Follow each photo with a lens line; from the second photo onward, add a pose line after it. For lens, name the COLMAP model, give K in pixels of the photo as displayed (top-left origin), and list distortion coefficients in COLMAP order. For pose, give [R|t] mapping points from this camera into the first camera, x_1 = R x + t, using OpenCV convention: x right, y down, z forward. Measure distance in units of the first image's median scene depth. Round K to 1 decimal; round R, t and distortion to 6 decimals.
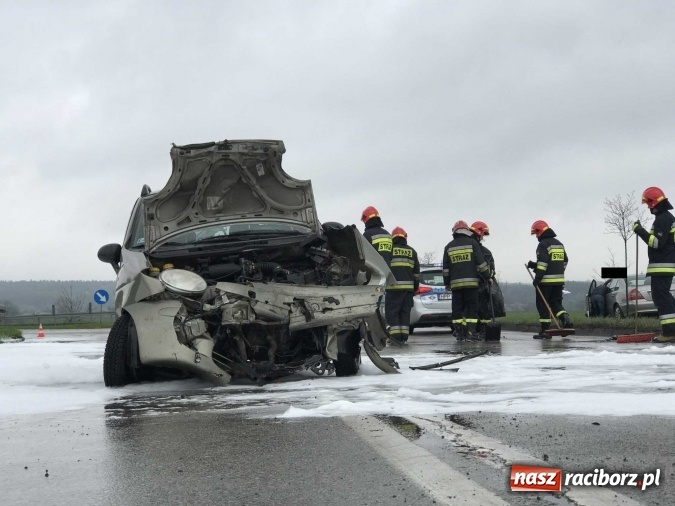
lens RADIAL K [[1108.2, 0, 338.6], [0, 1108.2, 236.9], [0, 0, 1]] dist [-0.034357, 0.199916]
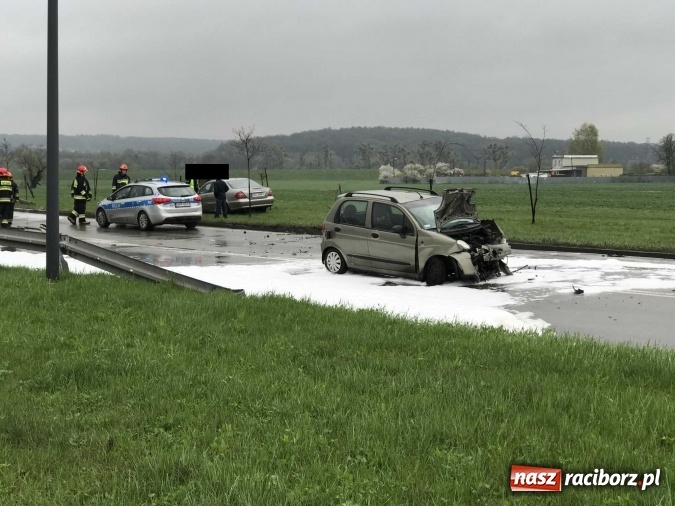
lens RADIAL K [[1108.2, 0, 338.6], [0, 1108.2, 236.9], [0, 0, 1]] dist [-0.034357, 0.199916]
pose [[0.822744, -0.023927, 0.567909, -1.814362], [-0.048813, 0.992448, 0.112531, -0.252144], [-0.566313, -0.120306, 0.815363, -0.963259]]
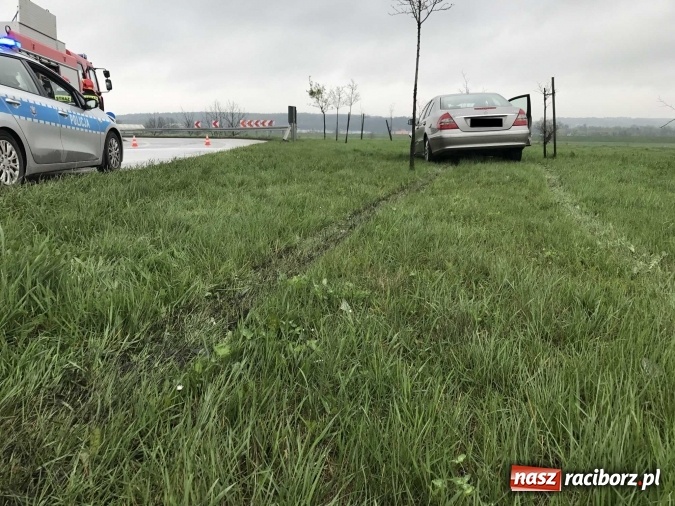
lens RADIAL K [[552.1, 0, 336.2], [0, 552.1, 251.2], [0, 0, 1]] dist [0.045471, -0.047413]
pose [[0.997282, 0.040274, -0.061695, 0.944481], [-0.021691, 0.960753, 0.276555, 0.148899], [0.070411, -0.274466, 0.959016, 2.725616]]
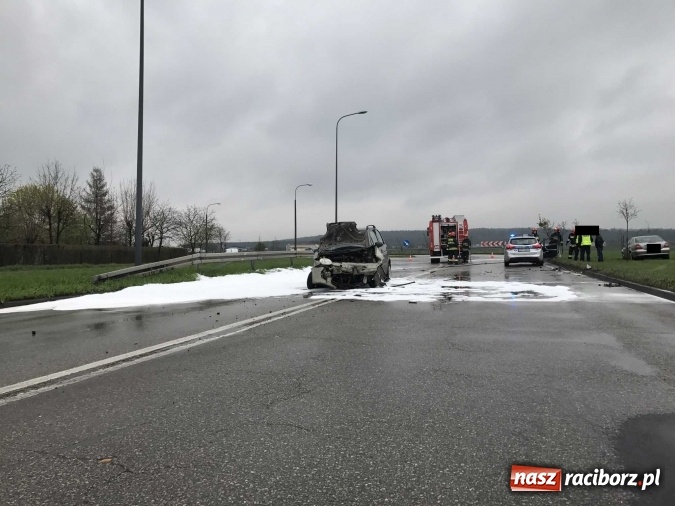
lens RADIAL K [[552.1, 0, 336.2], [0, 552.1, 251.2], [0, 0, 1]] dist [0.045471, -0.047413]
pose [[0.928906, 0.002741, -0.370306, 0.550975], [0.026142, 0.996993, 0.072956, -0.123249], [0.369393, -0.077449, 0.926040, -0.669112]]
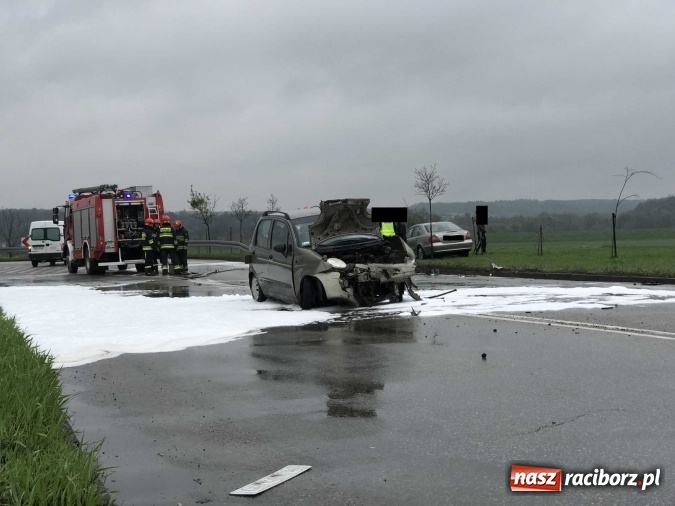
lens RADIAL K [[1108.2, 0, 338.6], [0, 1108.2, 236.9], [0, 0, 1]] dist [-0.034357, 0.199916]
pose [[0.974240, -0.015424, 0.224984, -0.621912], [0.000936, 0.997926, 0.064361, -0.155177], [-0.225510, -0.062493, 0.972234, -1.182220]]
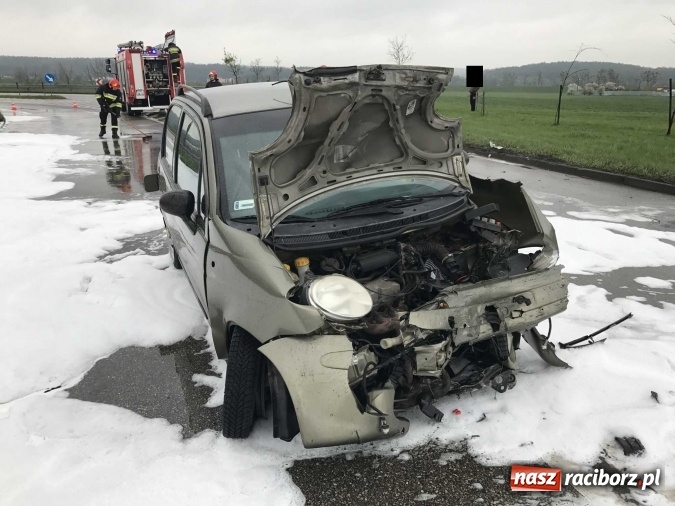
lens RADIAL K [[552.1, 0, 336.2], [0, 552.1, 251.2], [0, 0, 1]] dist [0.045471, -0.047413]
pose [[0.967712, -0.050308, 0.246989, -0.212995], [-0.040648, 0.935907, 0.349894, -0.098419], [-0.248761, -0.348636, 0.903643, 0.669923]]
